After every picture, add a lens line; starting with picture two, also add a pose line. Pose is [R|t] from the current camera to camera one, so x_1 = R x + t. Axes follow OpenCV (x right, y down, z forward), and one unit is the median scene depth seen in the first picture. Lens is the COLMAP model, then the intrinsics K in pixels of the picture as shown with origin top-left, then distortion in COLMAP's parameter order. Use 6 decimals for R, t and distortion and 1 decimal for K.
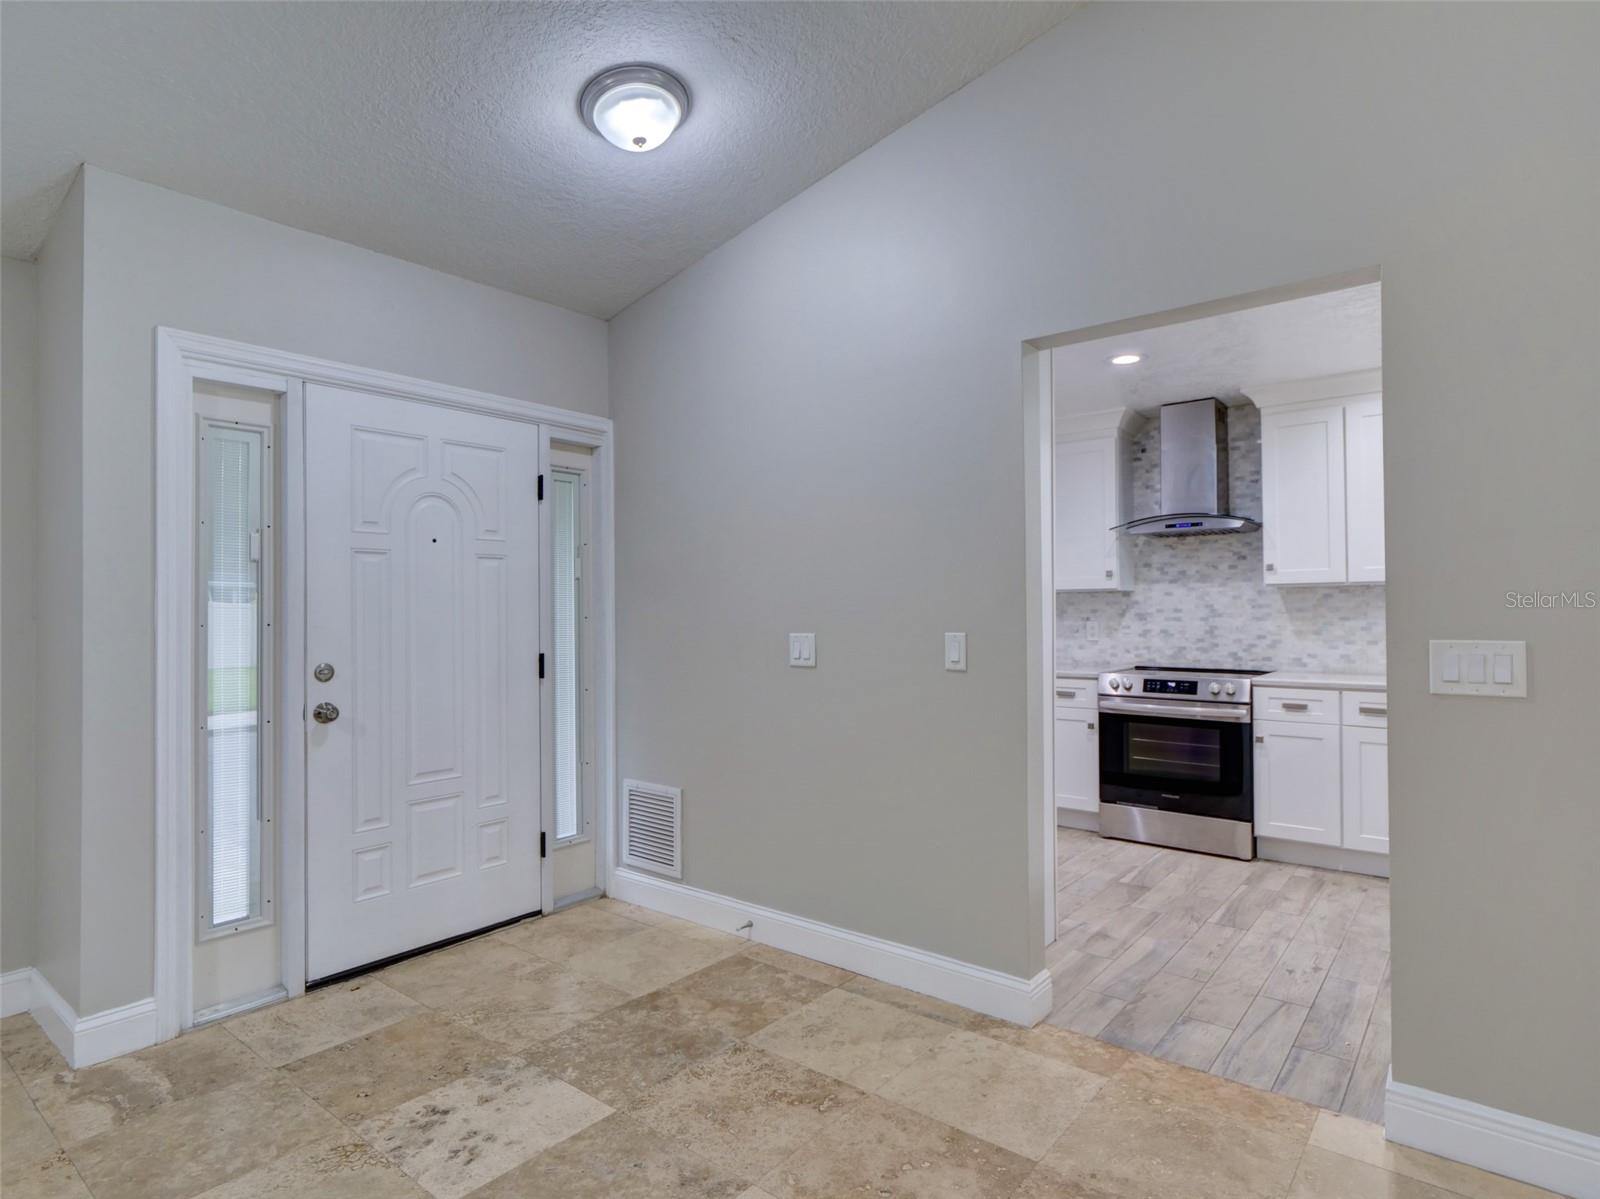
lens RADIAL K [[870.4, 0, 799.6], [0, 870.4, 602.7], [0, 0, 1]] dist [-0.003639, 0.001727]
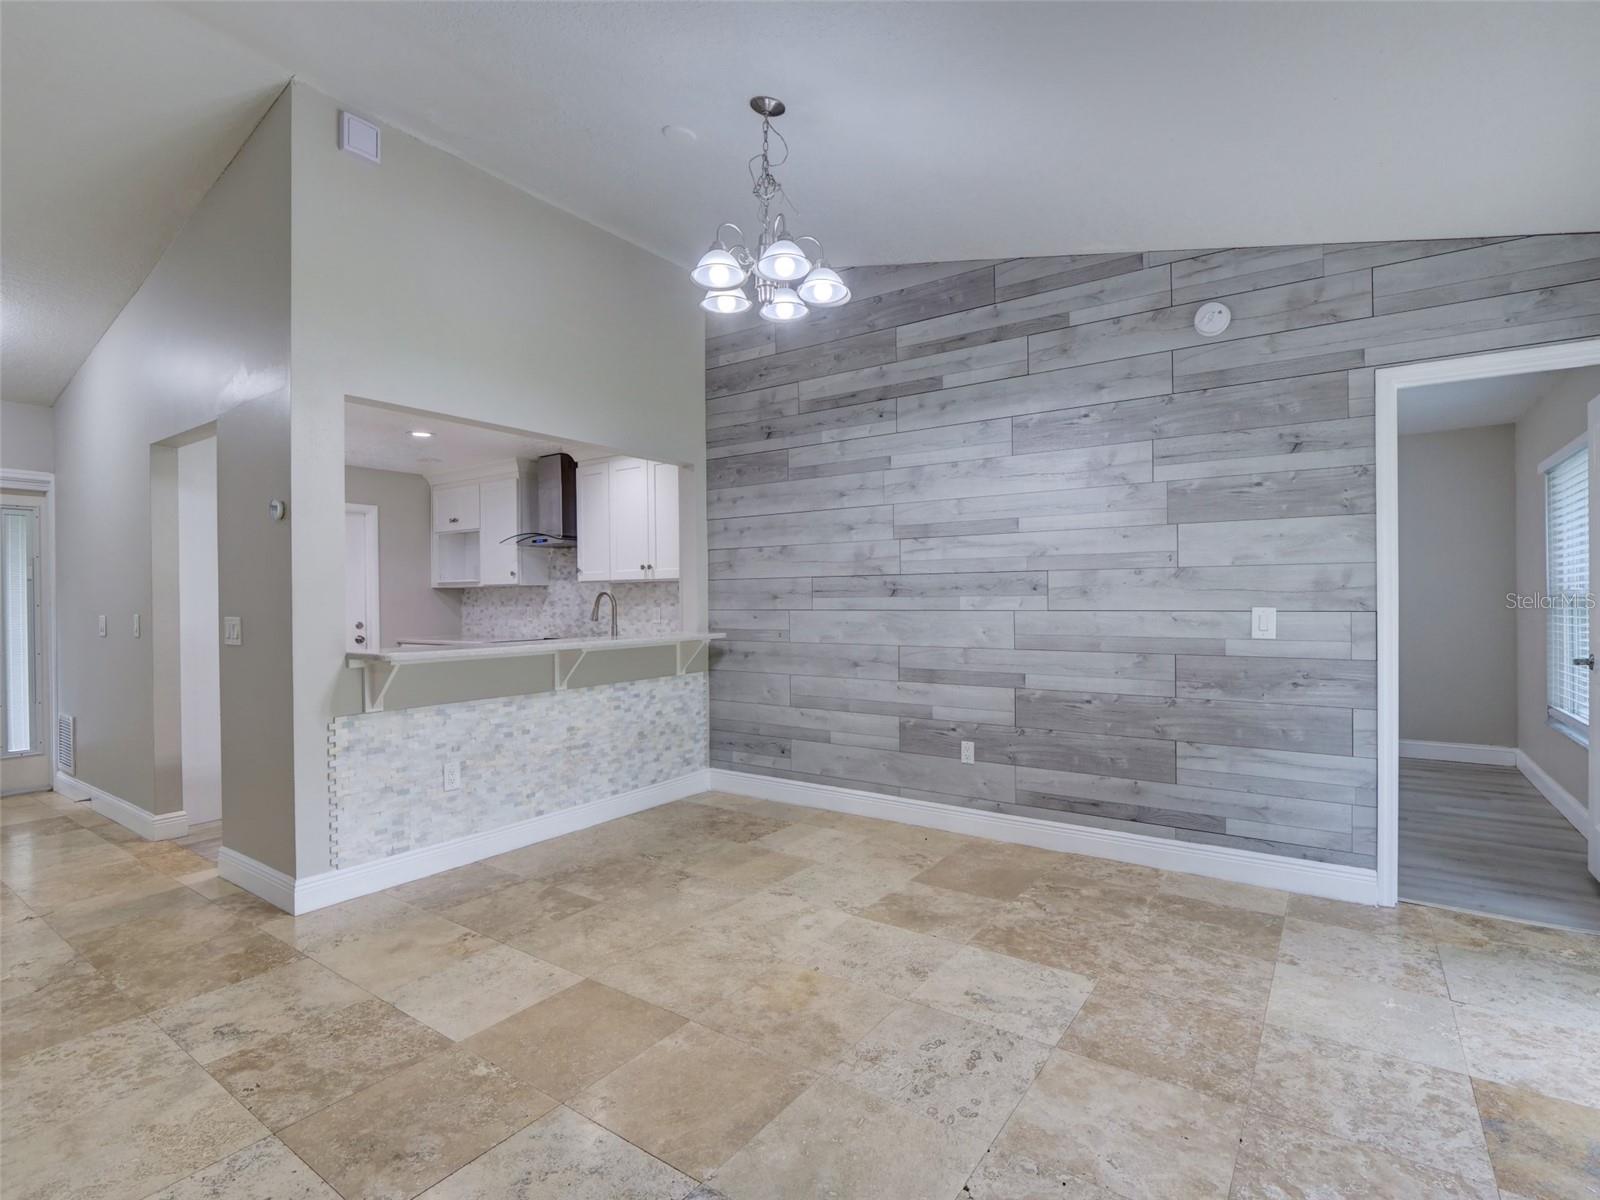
lens RADIAL K [[782.2, 0, 801.1], [0, 782.2, 601.6], [0, 0, 1]] dist [-0.014761, 0.000745]
pose [[0.997443, -0.003001, 0.071410, 0.787513], [0.001960, 0.999891, 0.014645, -0.005639], [-0.071446, -0.014468, 0.997340, -0.340242]]
